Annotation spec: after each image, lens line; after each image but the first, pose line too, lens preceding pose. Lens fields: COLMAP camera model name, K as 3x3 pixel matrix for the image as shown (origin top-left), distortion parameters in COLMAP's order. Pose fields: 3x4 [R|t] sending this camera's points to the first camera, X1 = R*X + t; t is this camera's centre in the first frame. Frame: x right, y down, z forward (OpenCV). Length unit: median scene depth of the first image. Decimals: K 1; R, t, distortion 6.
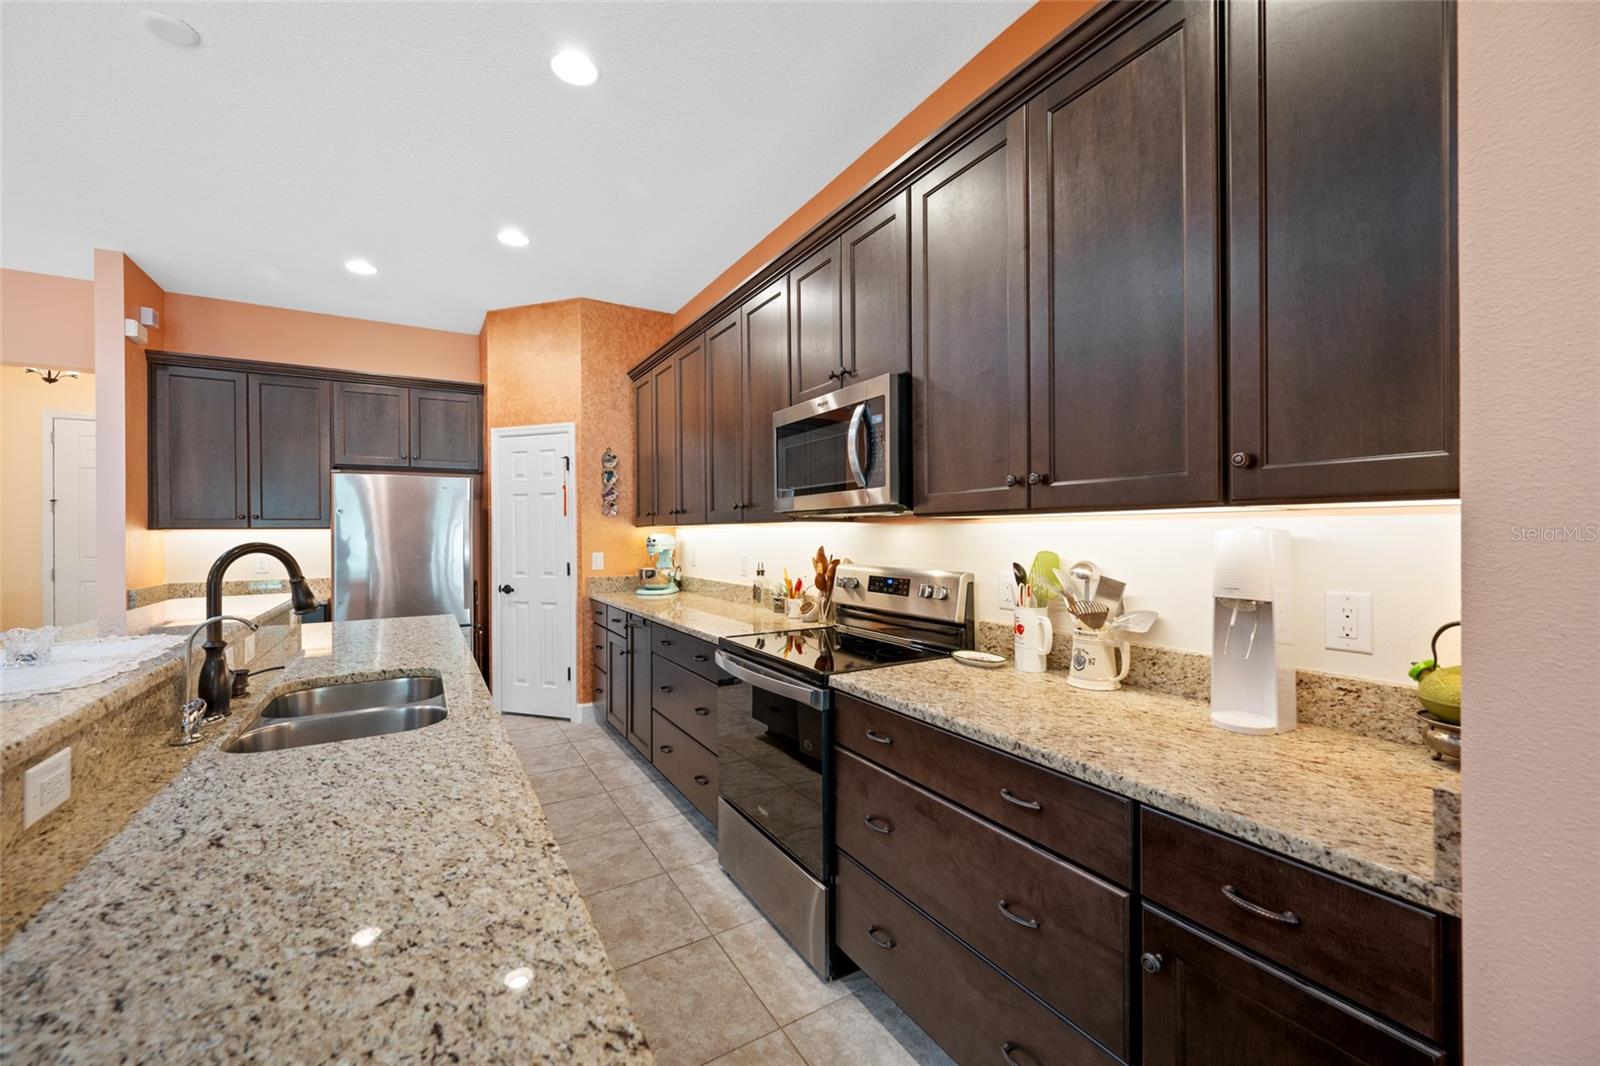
lens RADIAL K [[630.3, 0, 809.2], [0, 630.3, 532.0], [0, 0, 1]] dist [-0.003453, 0.001504]
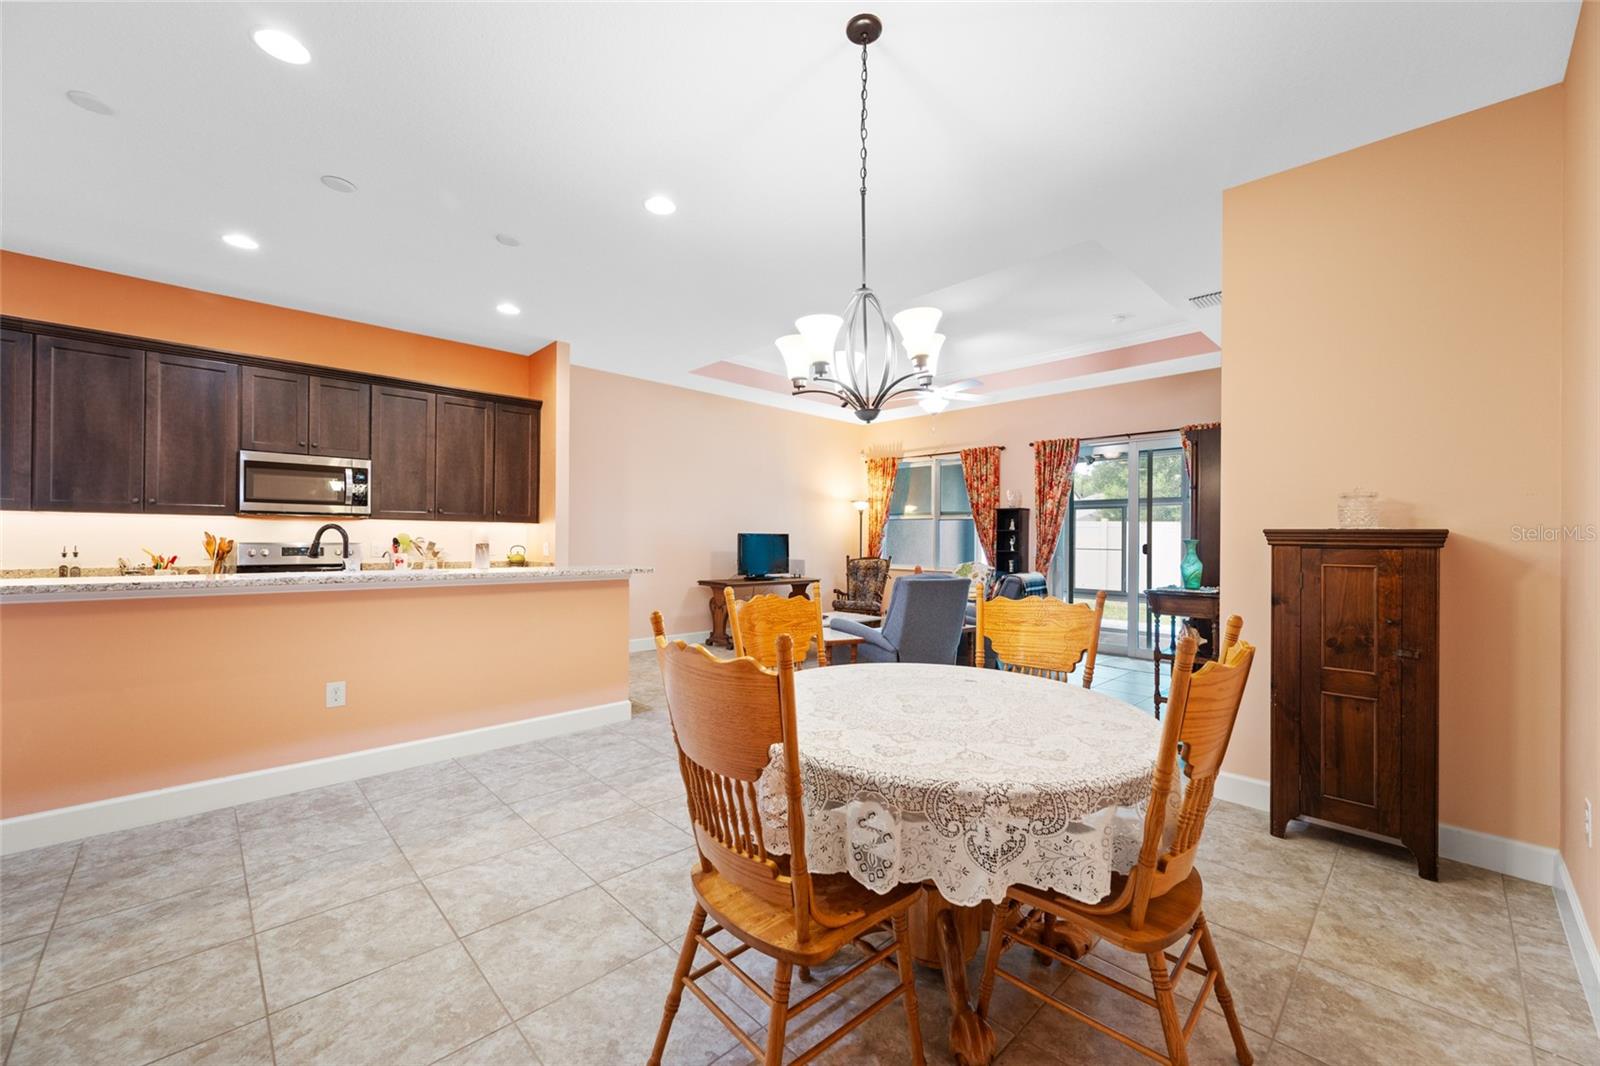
lens RADIAL K [[630.3, 0, 797.8], [0, 630.3, 538.6], [0, 0, 1]] dist [-0.003453, 0.001504]
pose [[-0.216436, 0.002530, 0.976294, -1.295589], [-0.010053, 0.999938, -0.004820, 0.023386], [-0.976245, -0.010858, -0.216397, -0.046289]]
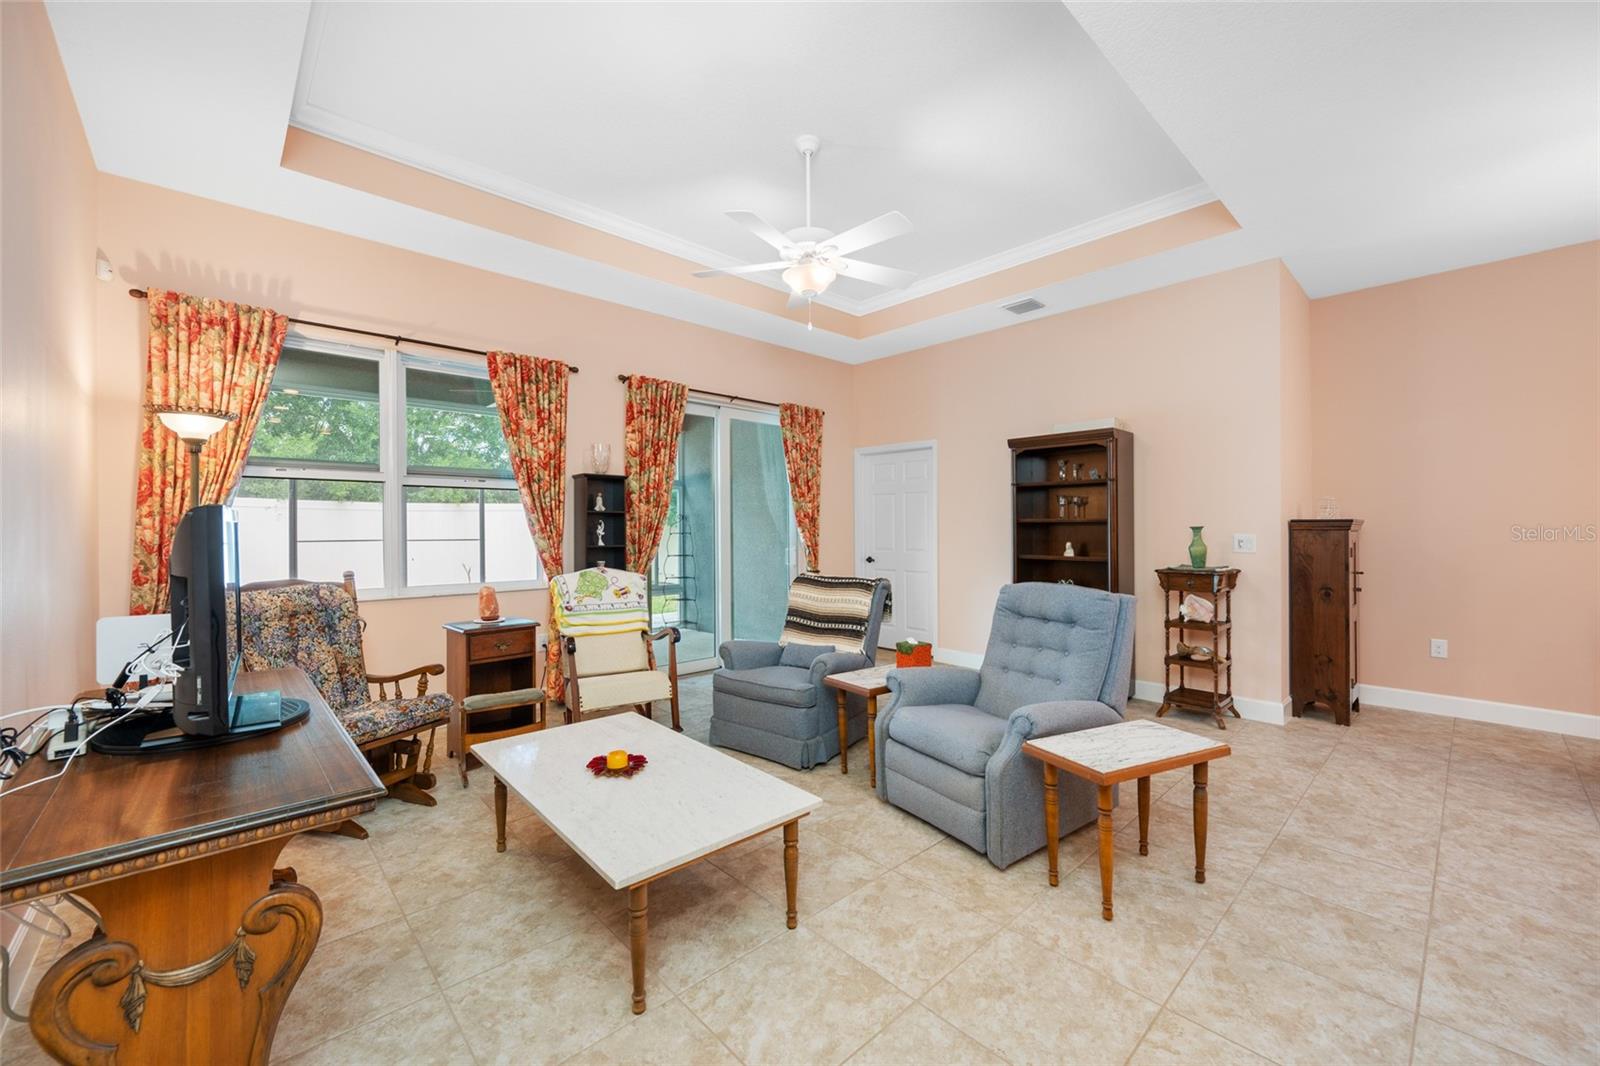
lens RADIAL K [[630.3, 0, 818.6], [0, 630.3, 530.9], [0, 0, 1]] dist [-0.003453, 0.001504]
pose [[-0.979063, 0.006719, -0.203448, 0.276456], [0.005758, 0.999969, 0.005315, 0.015441], [0.203478, 0.004033, -0.979071, 0.125869]]
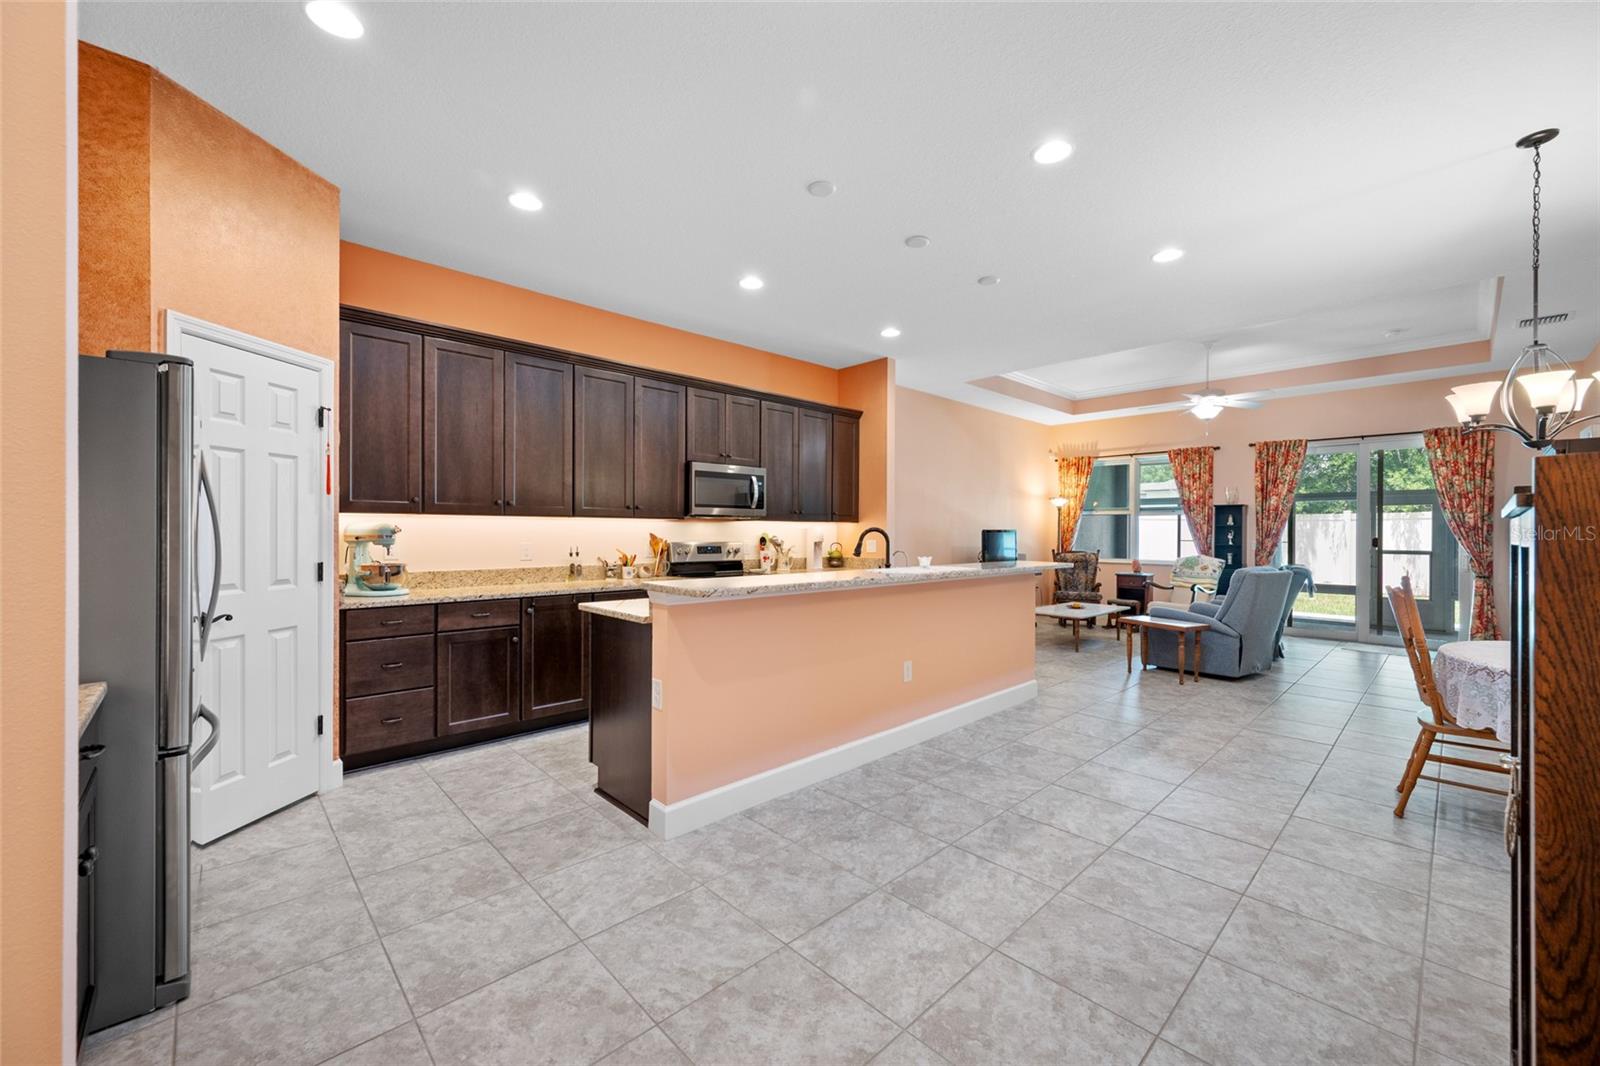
lens RADIAL K [[630.3, 0, 800.7], [0, 630.3, 532.5], [0, 0, 1]] dist [-0.003453, 0.001504]
pose [[-0.206133, 0.000440, 0.978524, -1.287199], [-0.004382, 0.999989, -0.001373, 0.015349], [-0.978514, -0.004571, -0.206129, 0.699393]]
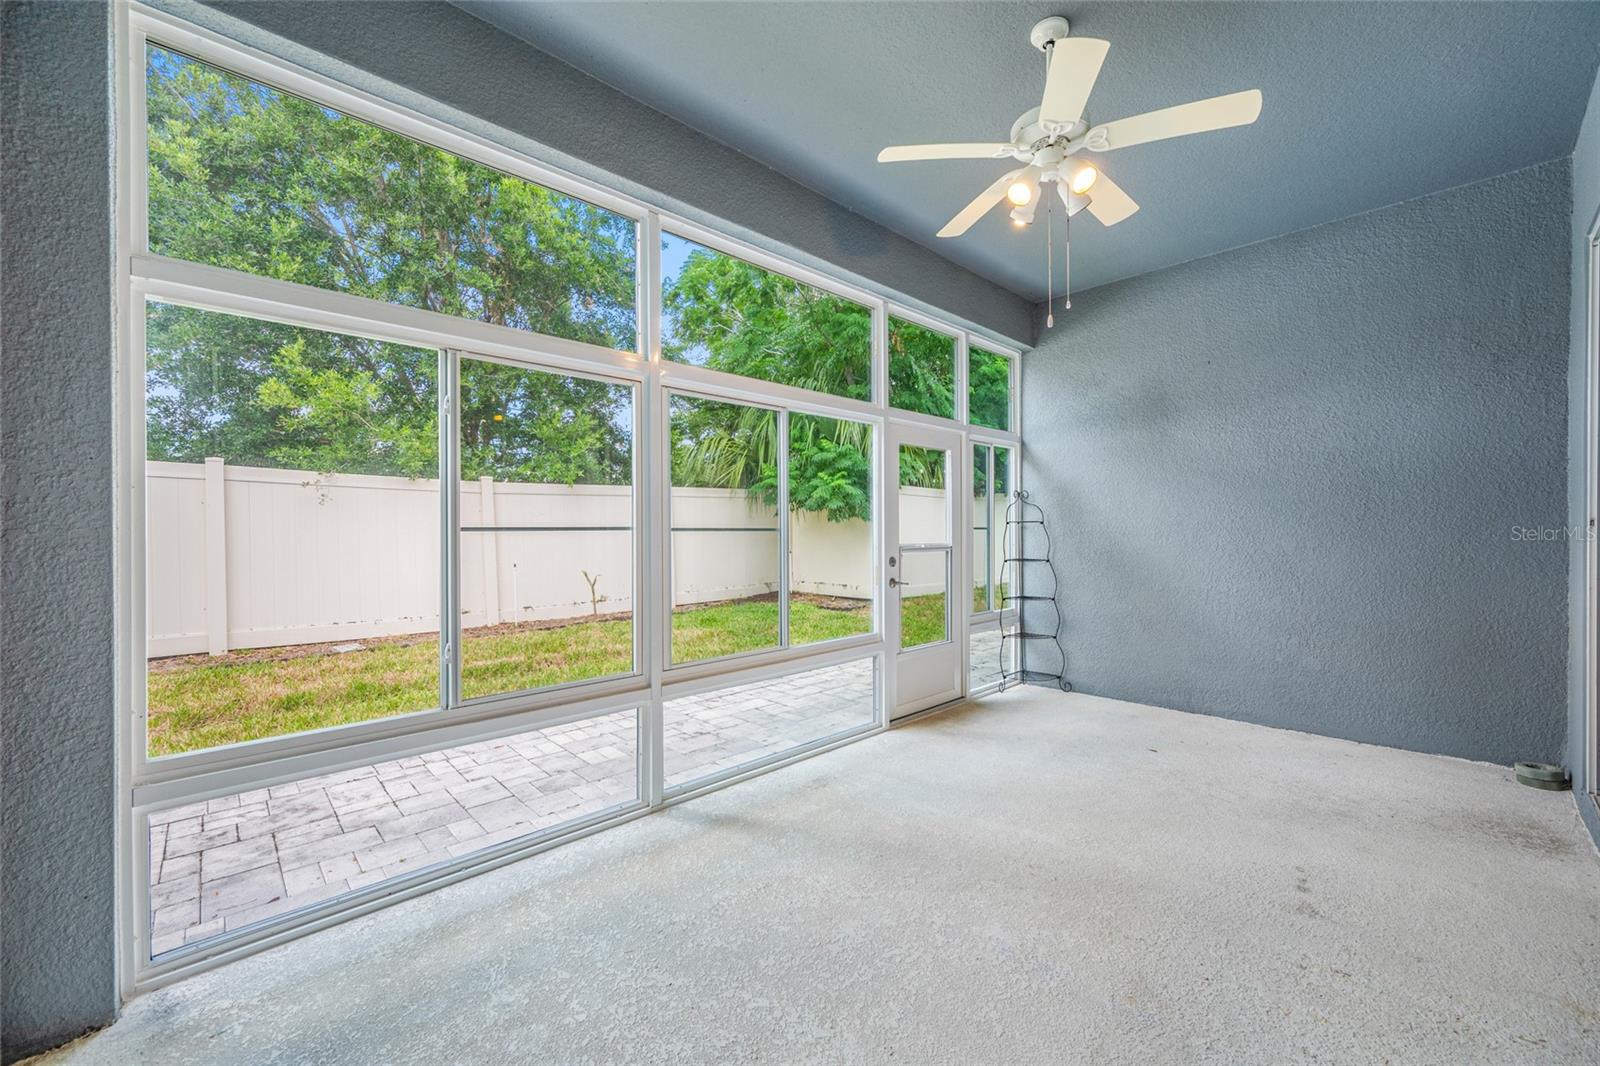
lens RADIAL K [[630.3, 0, 803.1], [0, 630.3, 532.7], [0, 0, 1]] dist [-0.003453, 0.001504]
pose [[-0.979228, 0.008234, -0.202593, 1.003342], [0.006961, 0.999951, 0.006994, 0.041279], [0.202640, 0.005438, -0.979238, -0.959975]]
